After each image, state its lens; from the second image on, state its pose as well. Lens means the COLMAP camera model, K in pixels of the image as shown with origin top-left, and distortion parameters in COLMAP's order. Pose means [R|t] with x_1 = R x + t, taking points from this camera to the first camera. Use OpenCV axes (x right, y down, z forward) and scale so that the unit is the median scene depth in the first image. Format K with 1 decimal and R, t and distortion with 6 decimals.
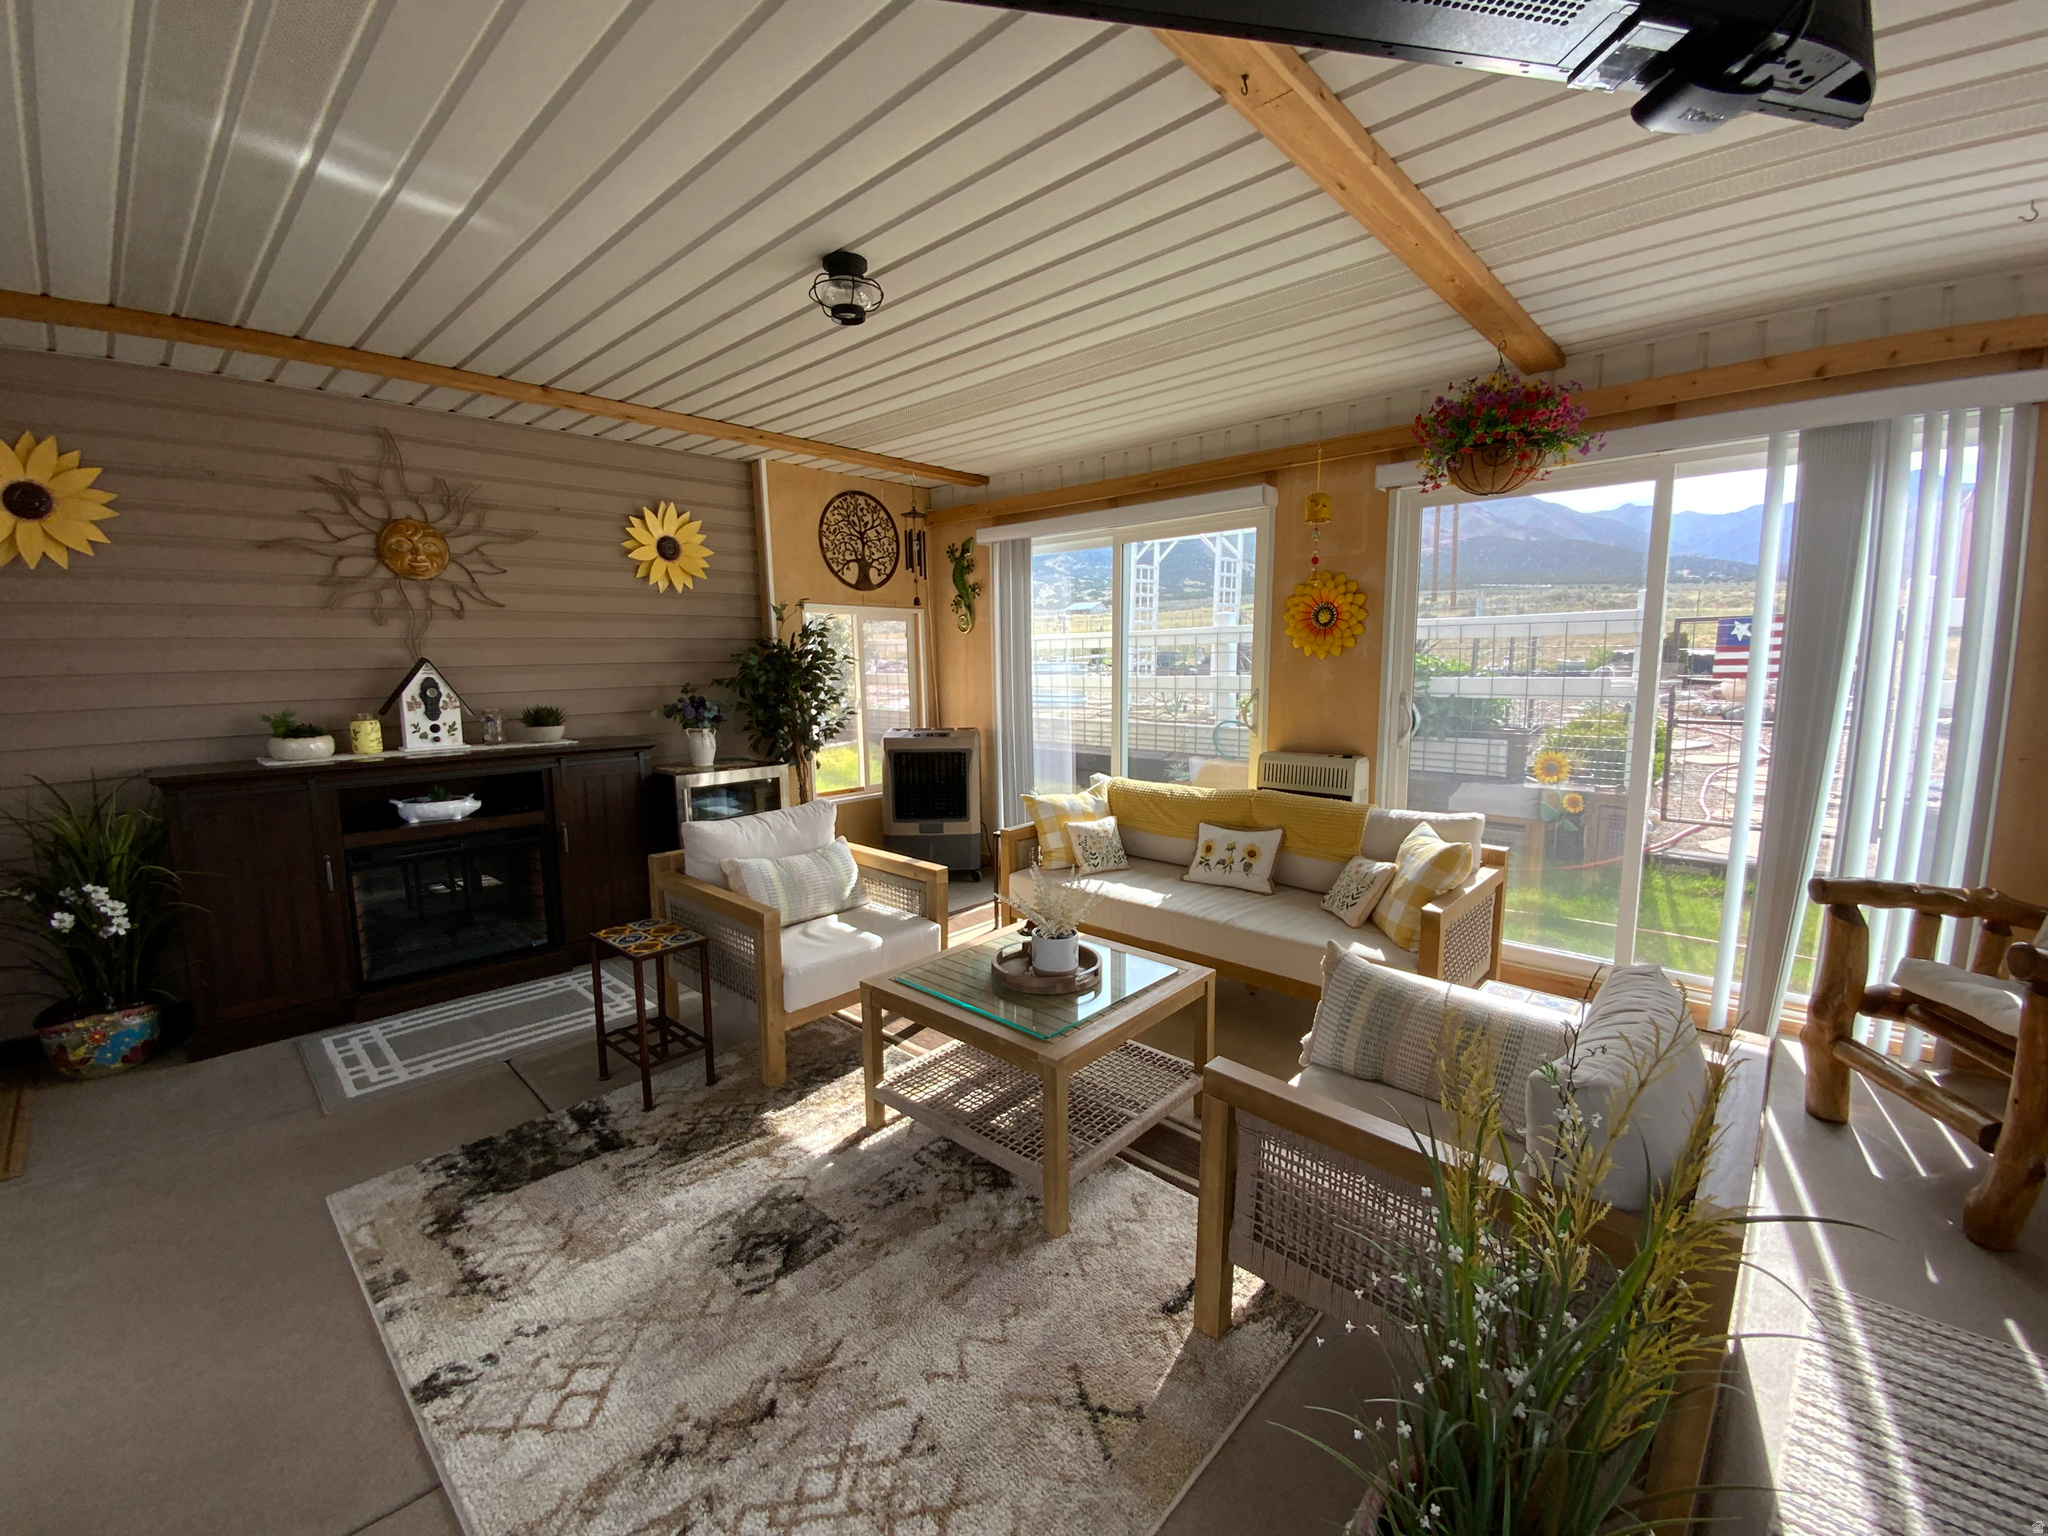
lens RADIAL K [[845.1, 0, 1020.8], [0, 845.1, 766.8], [0, 0, 1]] dist [0.002145, -0.008093]
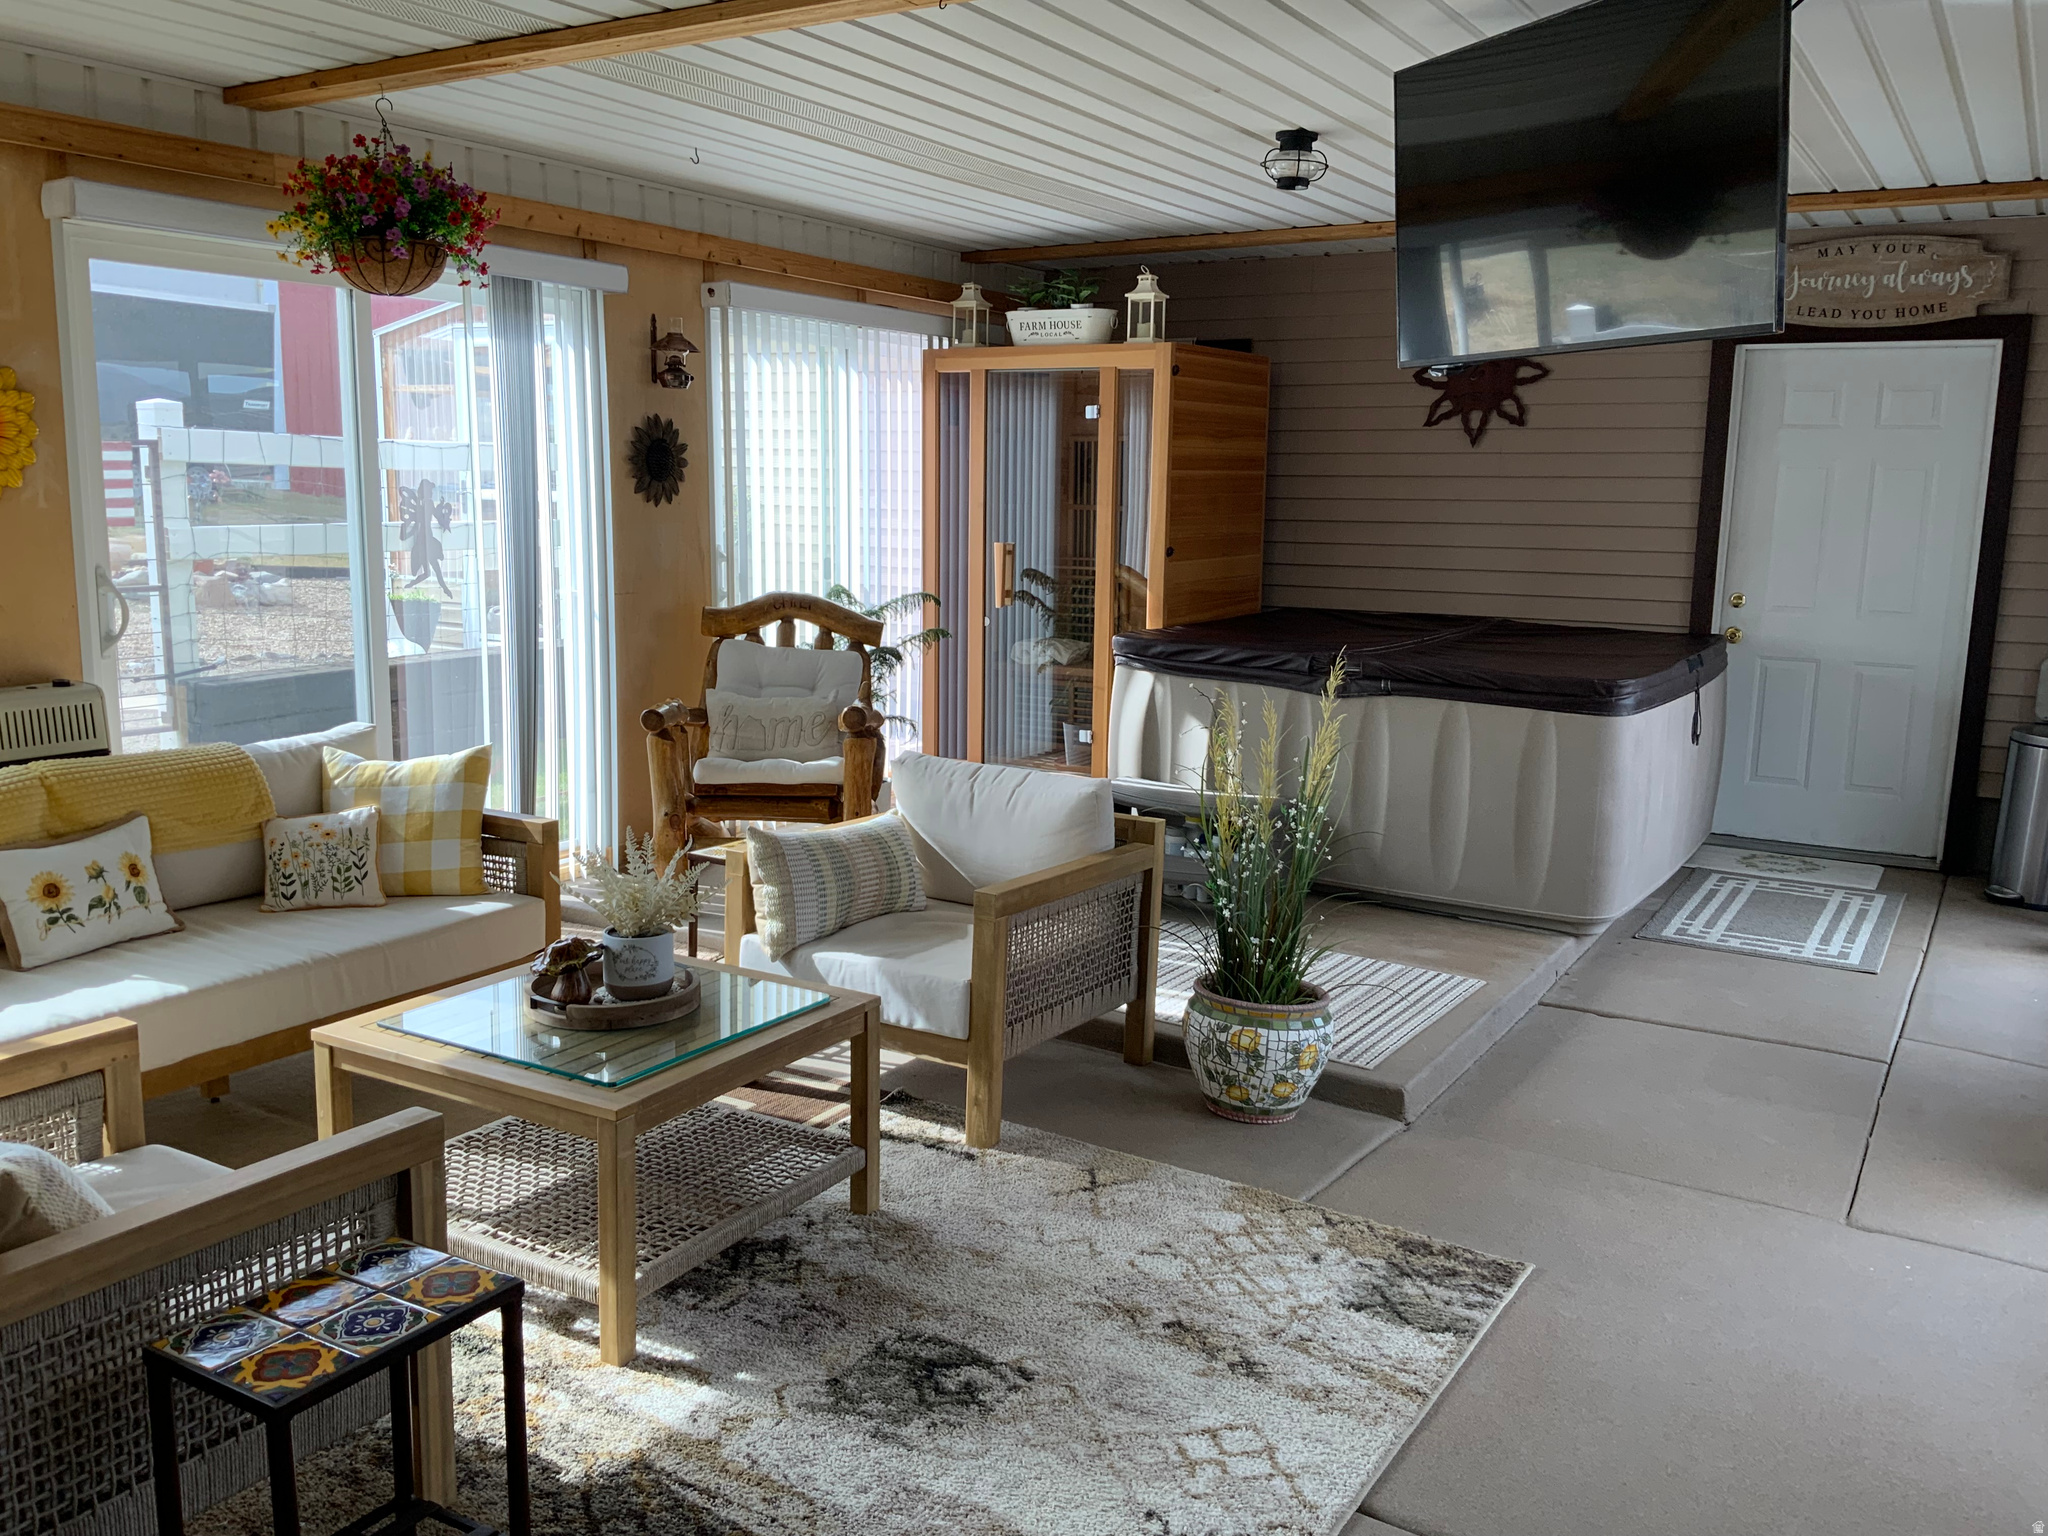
lens RADIAL K [[1705.7, 0, 1023.2], [0, 1705.7, 781.1], [0, 0, 1]] dist [0.007307, -0.025372]
pose [[-0.209157, -0.157260, 0.965154, -0.848533], [0.113012, 0.976484, 0.183597, -0.085802], [-0.971330, 0.147475, -0.186466, 0.603002]]
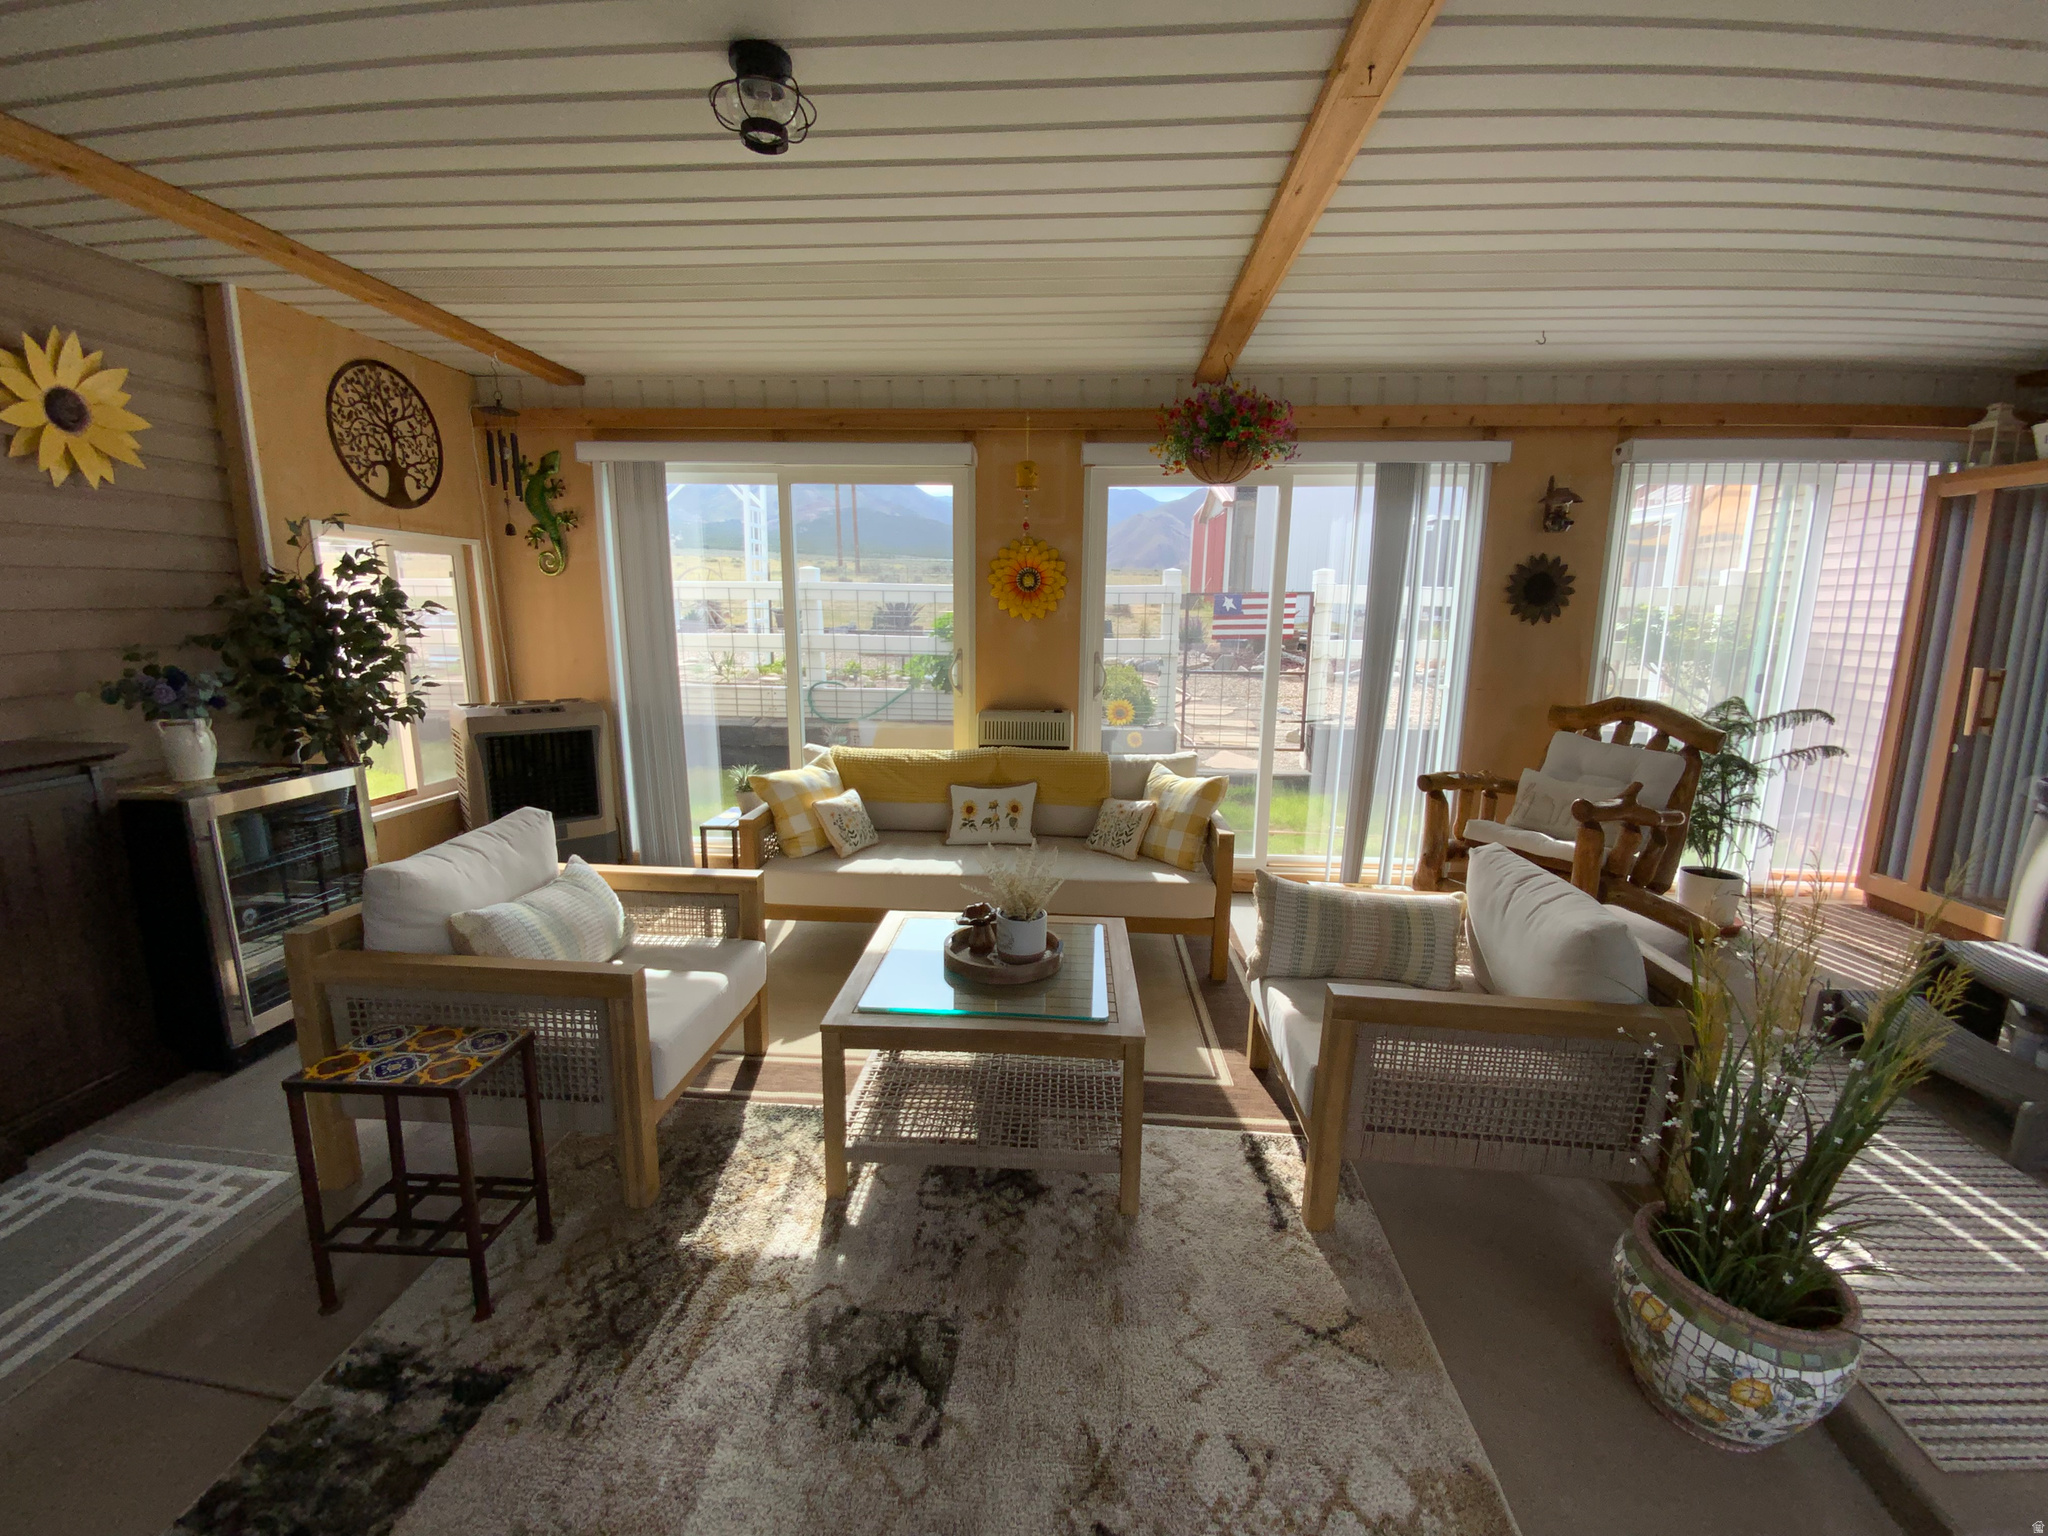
lens RADIAL K [[845.1, 0, 1020.5], [0, 845.1, 772.6], [0, 0, 1]] dist [0.002145, -0.008093]
pose [[0.778779, -0.096052, 0.619902, -0.337226], [0.059851, 0.995077, 0.078993, -0.021626], [-0.624437, -0.024416, 0.780693, 0.179241]]
